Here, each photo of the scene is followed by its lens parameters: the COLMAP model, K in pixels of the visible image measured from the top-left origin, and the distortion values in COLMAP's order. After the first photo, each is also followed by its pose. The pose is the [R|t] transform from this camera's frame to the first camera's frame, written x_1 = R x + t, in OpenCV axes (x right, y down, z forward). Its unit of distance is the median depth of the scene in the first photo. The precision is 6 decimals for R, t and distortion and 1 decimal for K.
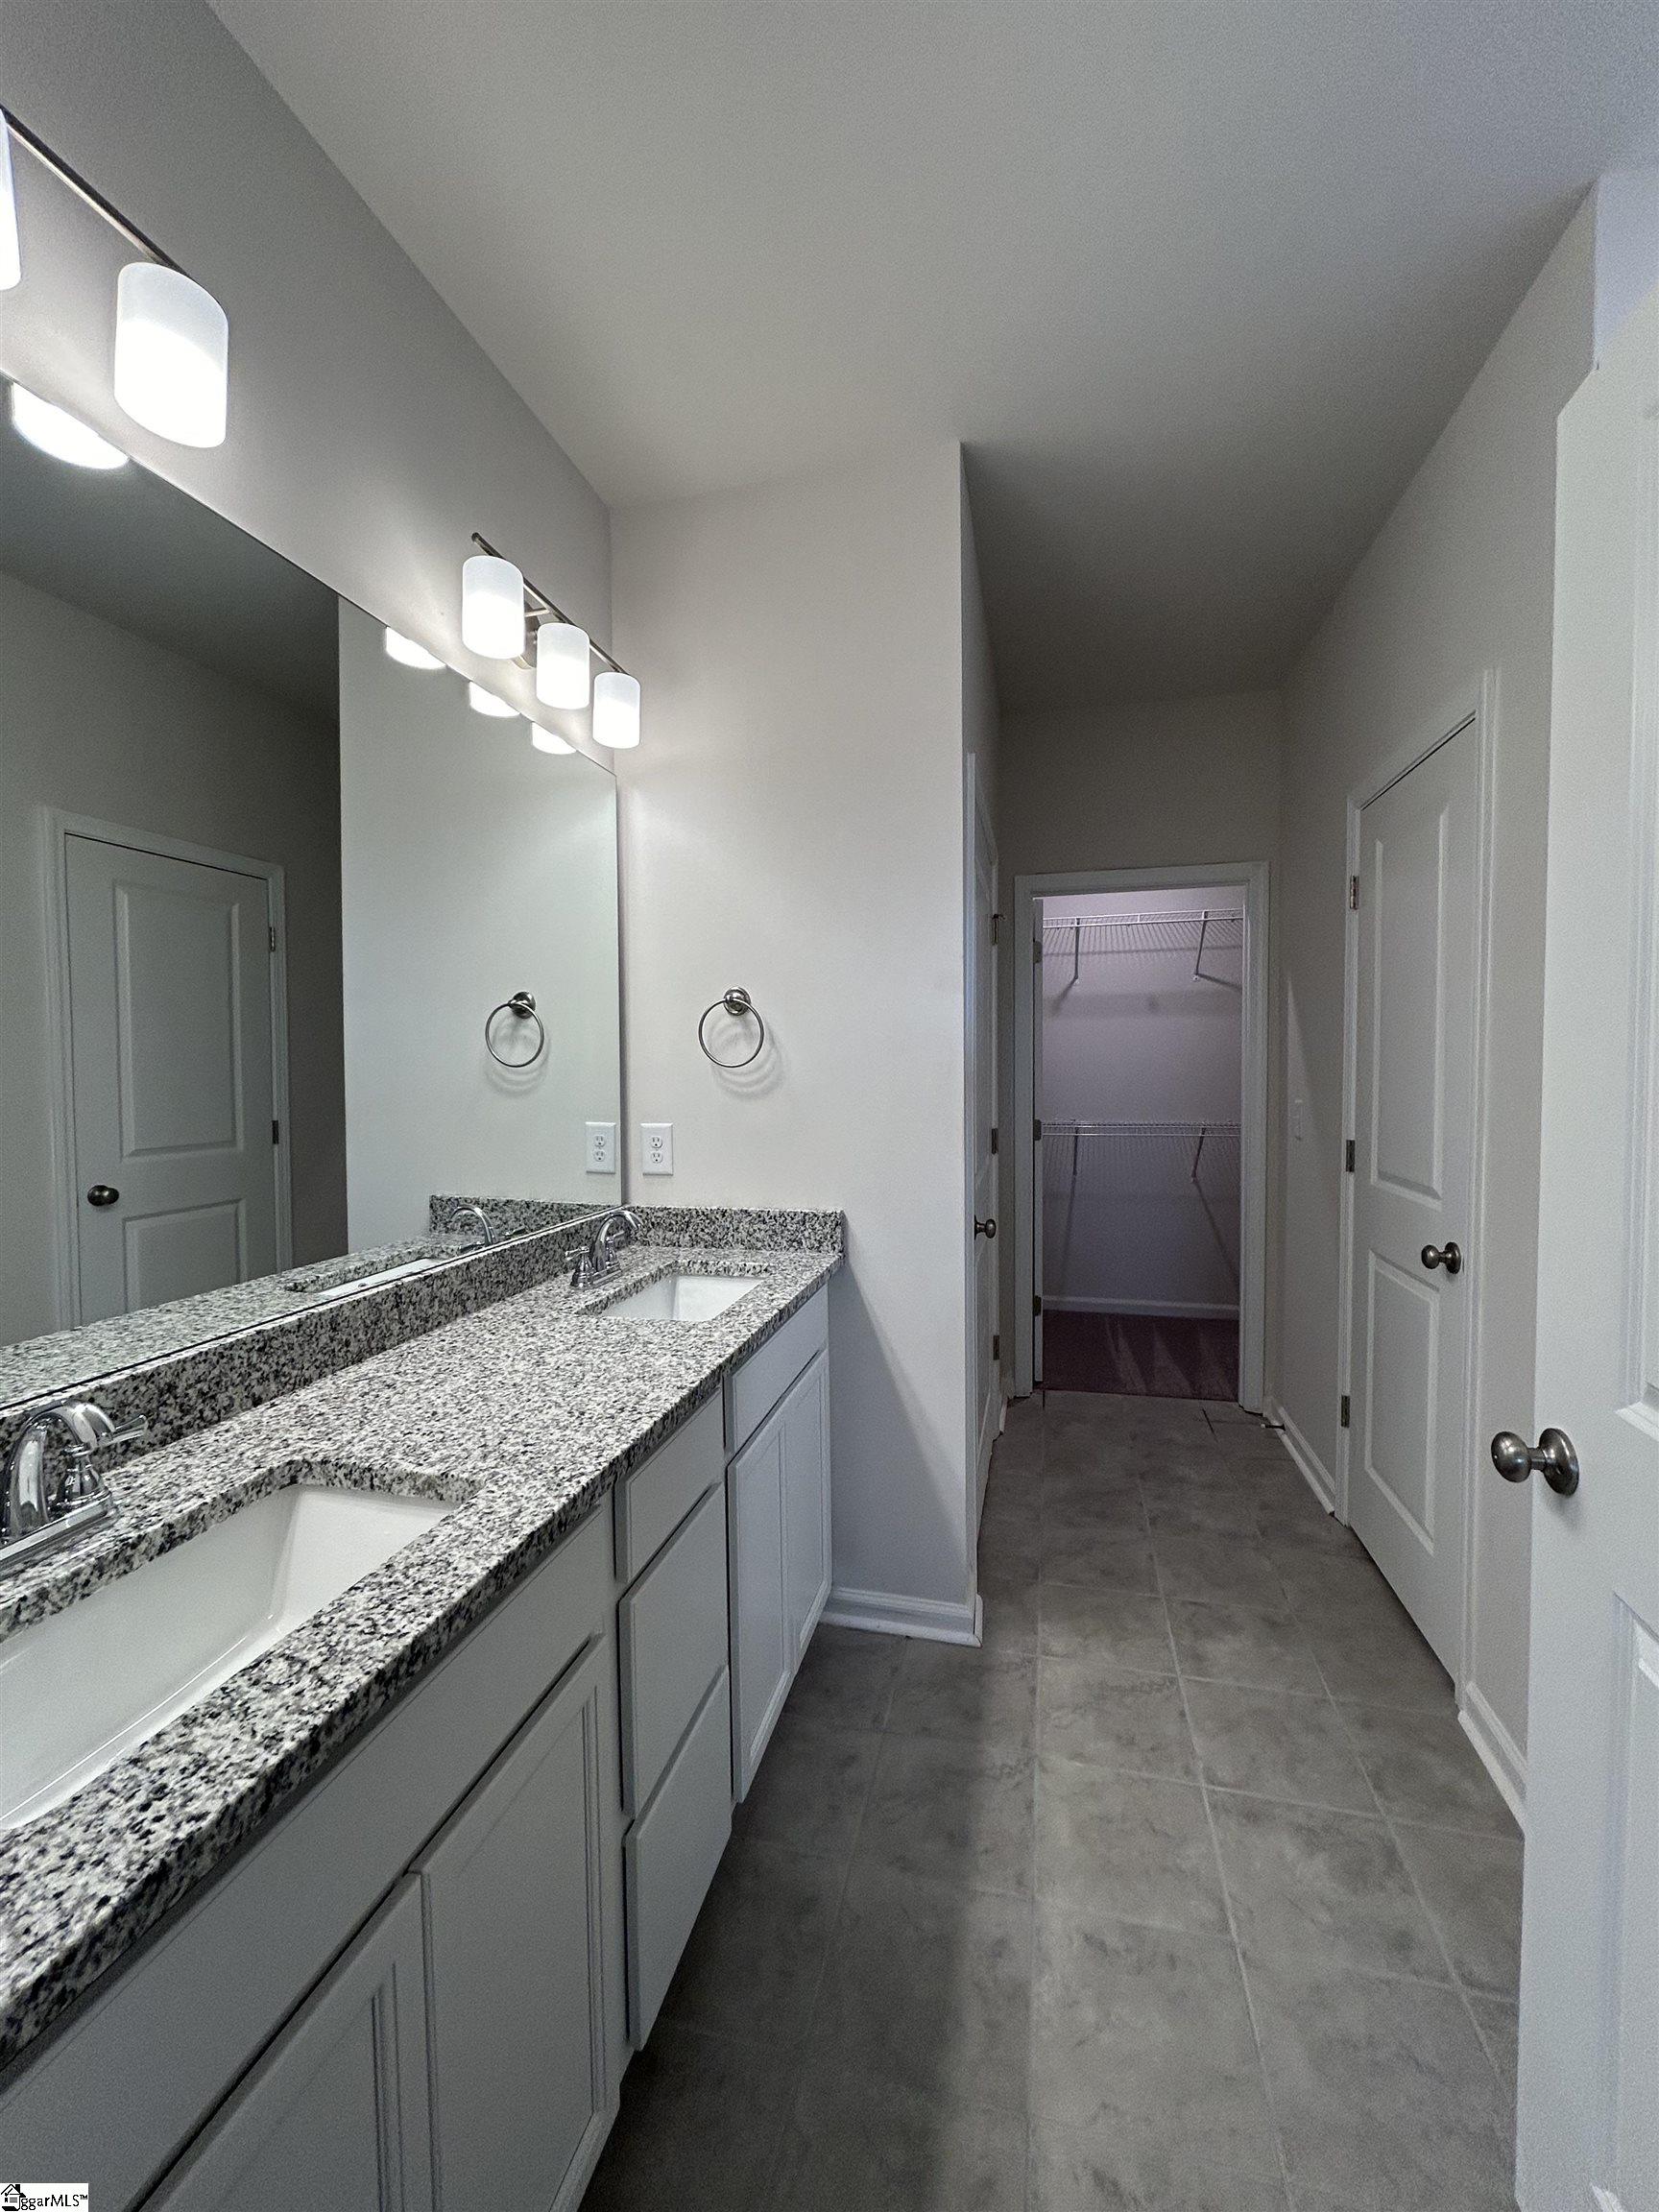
lens RADIAL K [[878.0, 0, 833.1], [0, 878.0, 1106.7], [0, 0, 1]] dist [-0.001370, 0.000656]
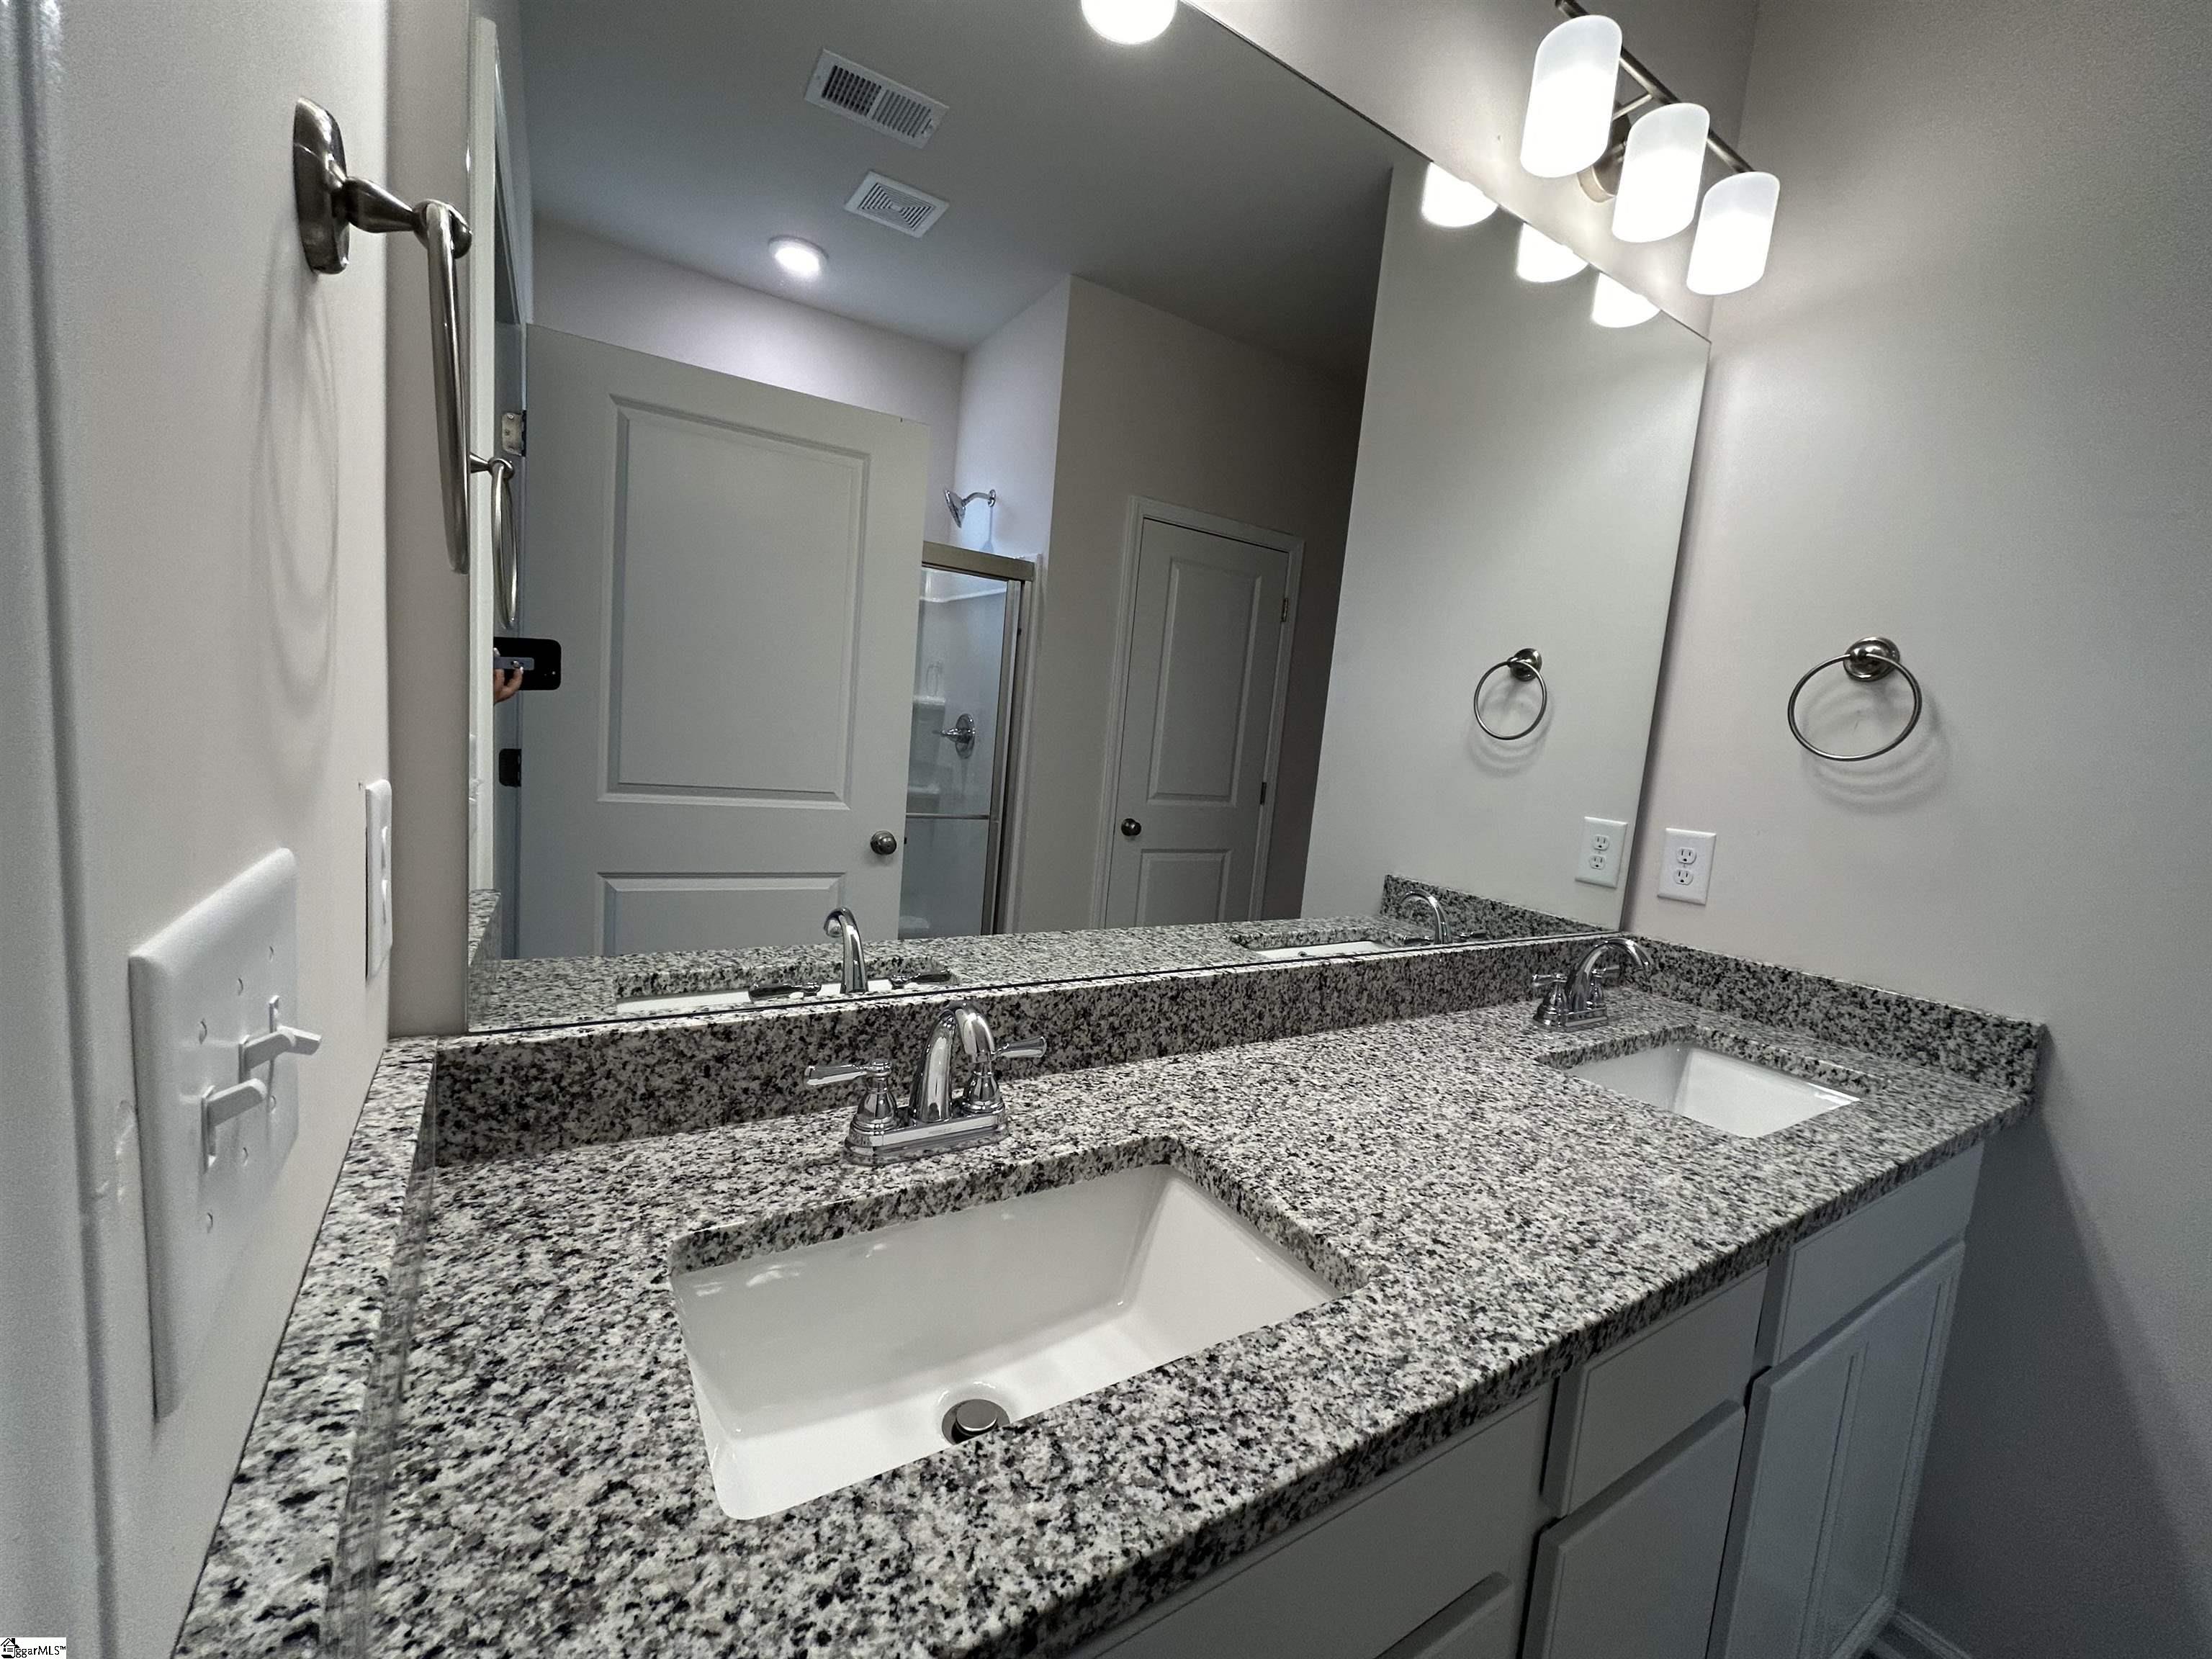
lens RADIAL K [[878.0, 0, 1112.5], [0, 878.0, 833.9], [0, 0, 1]] dist [-0.001370, 0.000656]
pose [[0.717660, 0.143396, -0.681470, -0.085040], [-0.120923, 0.989365, 0.080839, 0.035293], [0.685814, 0.024391, 0.727368, 0.249678]]
